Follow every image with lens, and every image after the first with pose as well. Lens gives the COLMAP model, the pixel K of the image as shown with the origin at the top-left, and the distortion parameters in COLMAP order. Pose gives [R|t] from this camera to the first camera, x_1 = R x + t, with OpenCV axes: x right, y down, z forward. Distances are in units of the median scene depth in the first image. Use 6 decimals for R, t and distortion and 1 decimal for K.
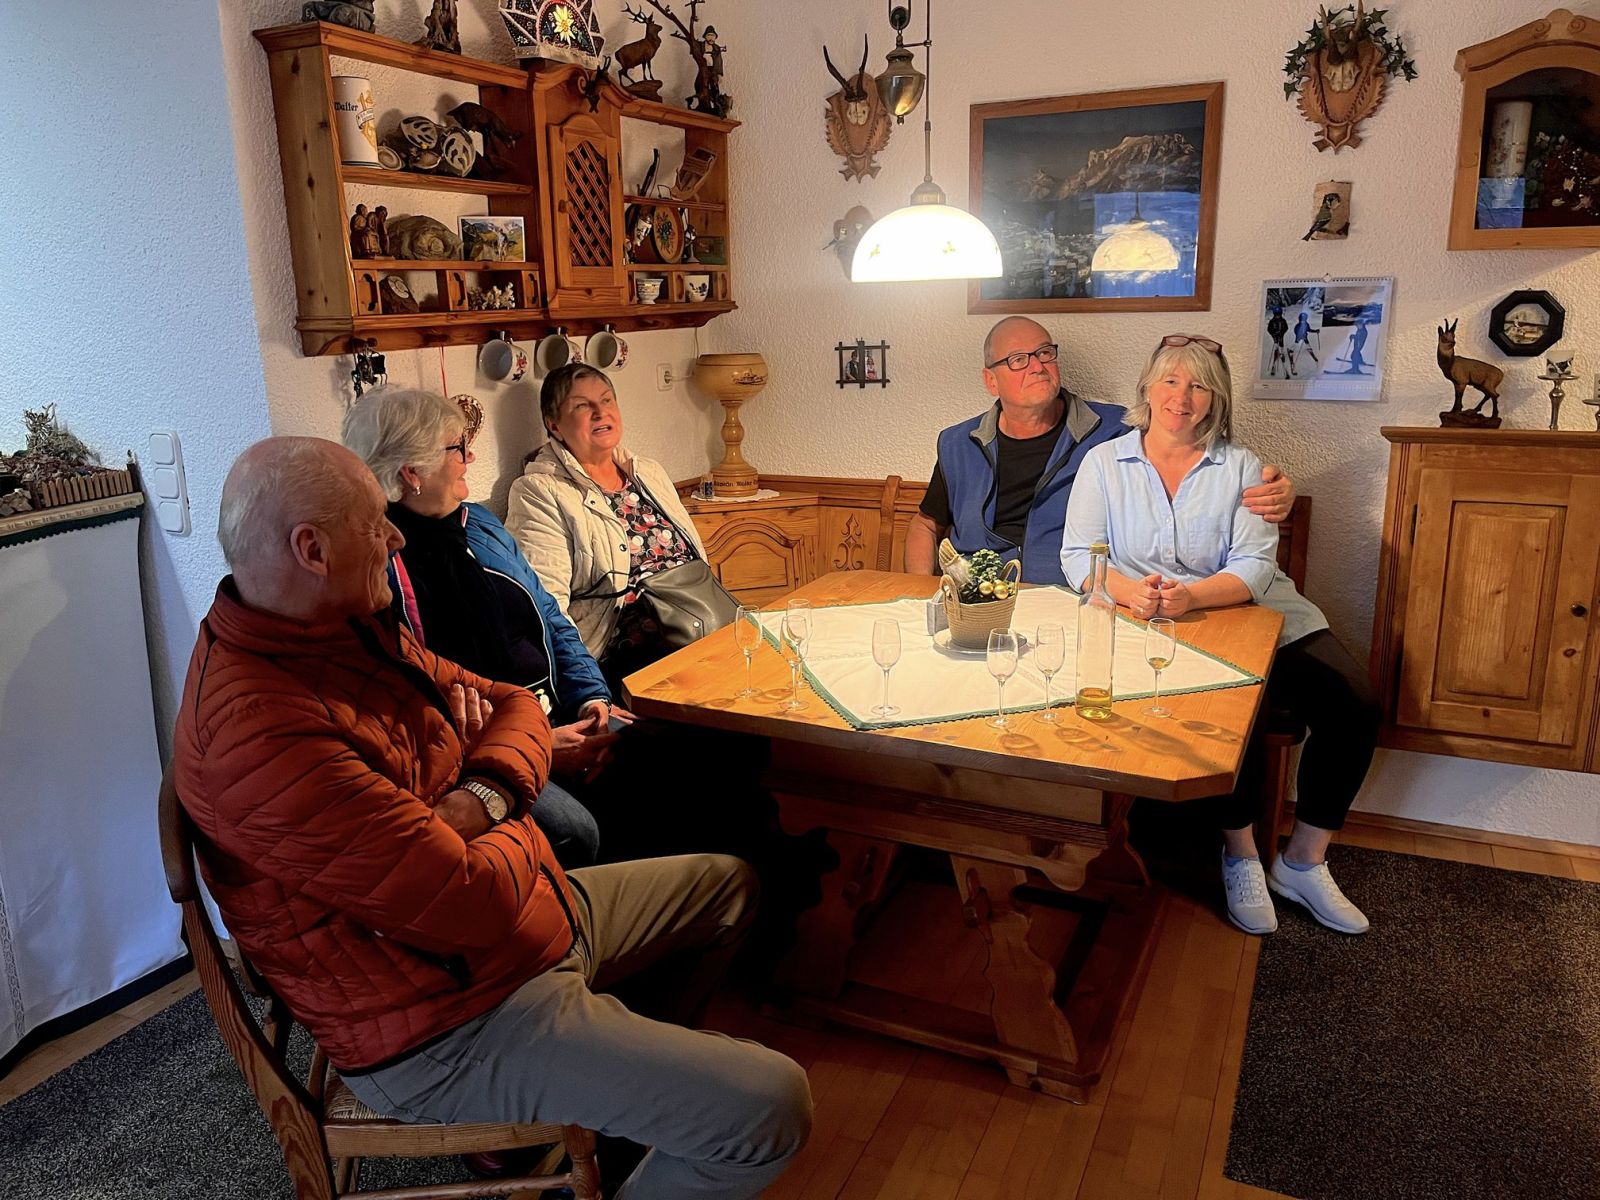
lens RADIAL K [[1220.0, 0, 790.6], [0, 1220.0, 601.6], [0, 0, 1]] dist [0.063761, -0.103031]
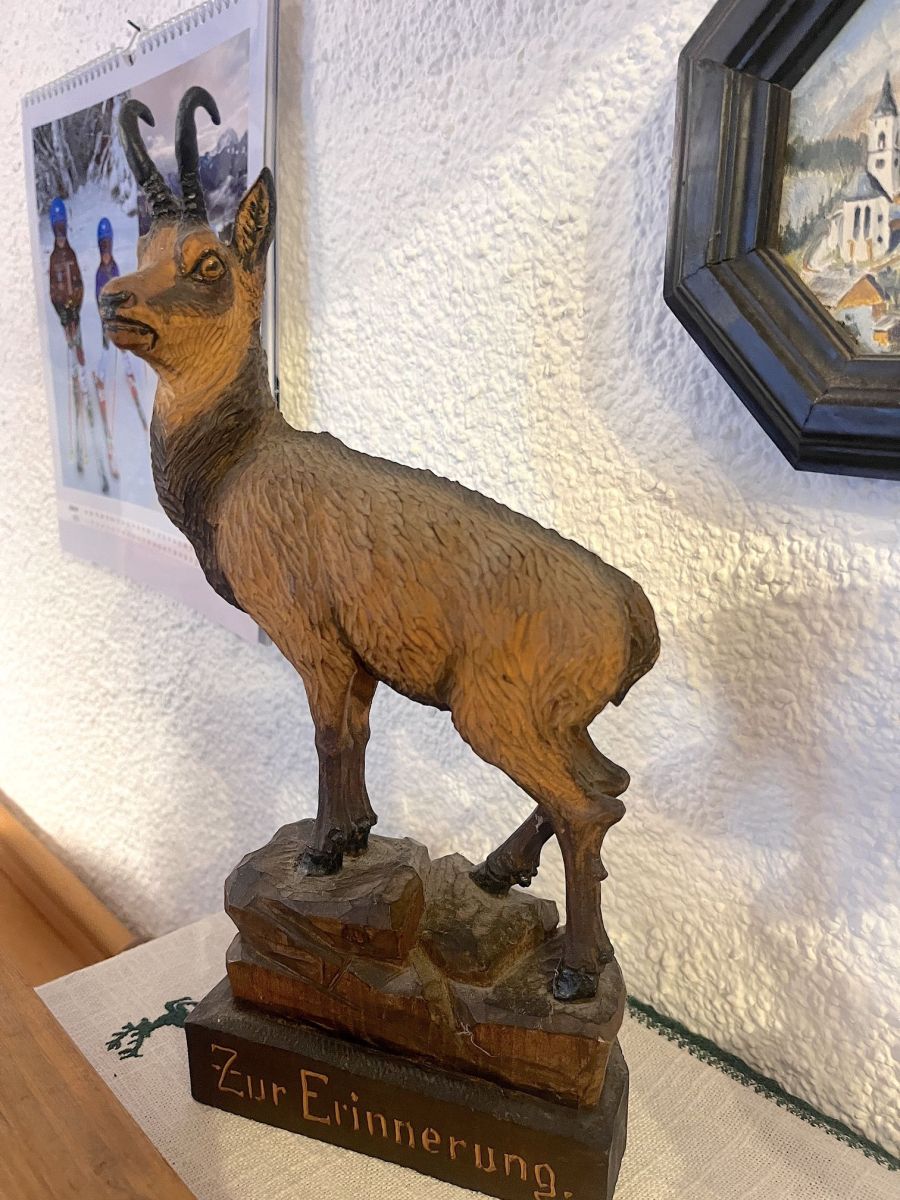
lens RADIAL K [[915.0, 0, 450.0], [0, 915.0, 600.0], [0, 0, 1]] dist [0.063761, -0.103031]
pose [[0.932674, 0.135626, -0.334252, 0.584376], [-0.138538, 0.990240, 0.015234, -0.184833], [0.333056, 0.032098, 0.942361, 0.912888]]
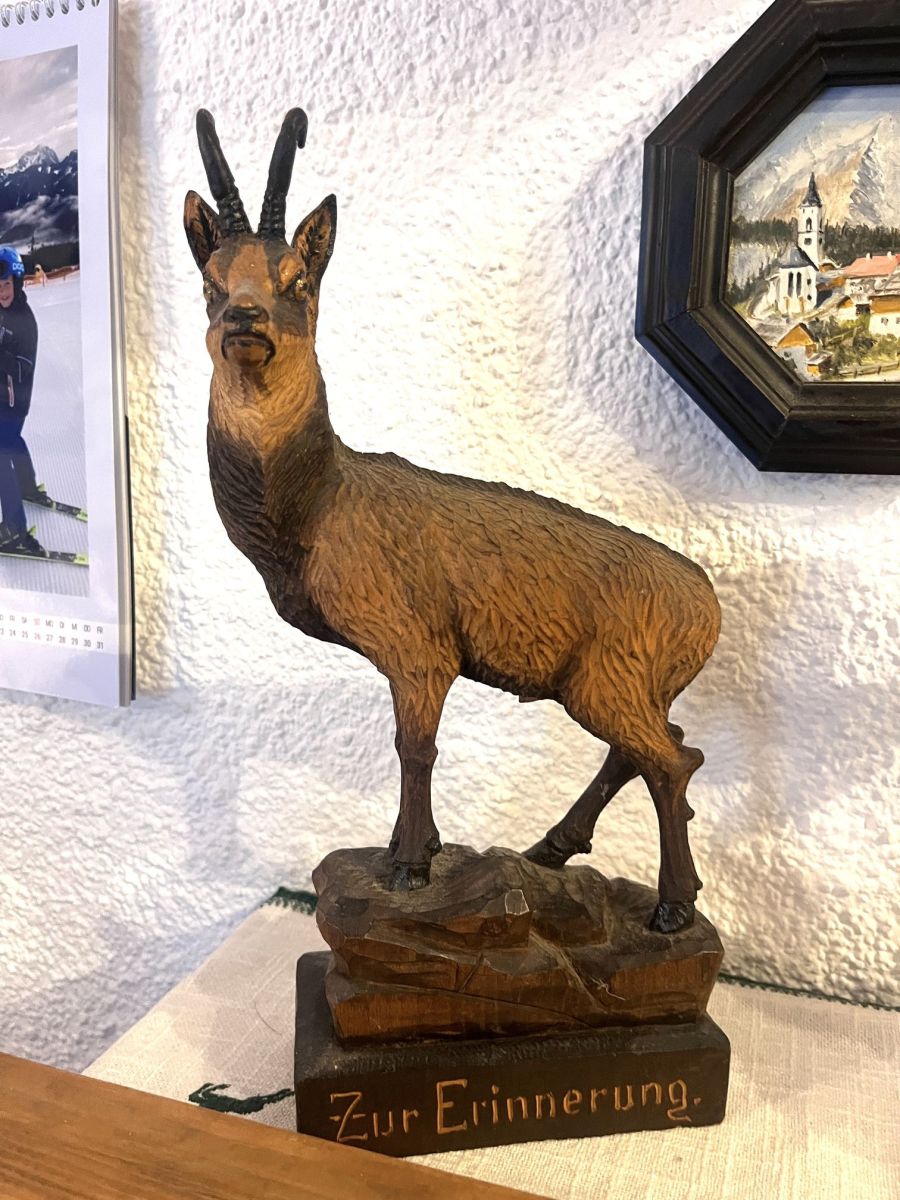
lens RADIAL K [[921.0, 0, 444.8], [0, 921.0, 609.0], [0, 0, 1]] dist [0.055588, -0.097366]
pose [[0.990966, 0.017687, 0.132940, 0.533198], [-0.007917, 0.997252, -0.073663, -0.175270], [-0.133877, 0.071945, 0.988383, 0.901103]]
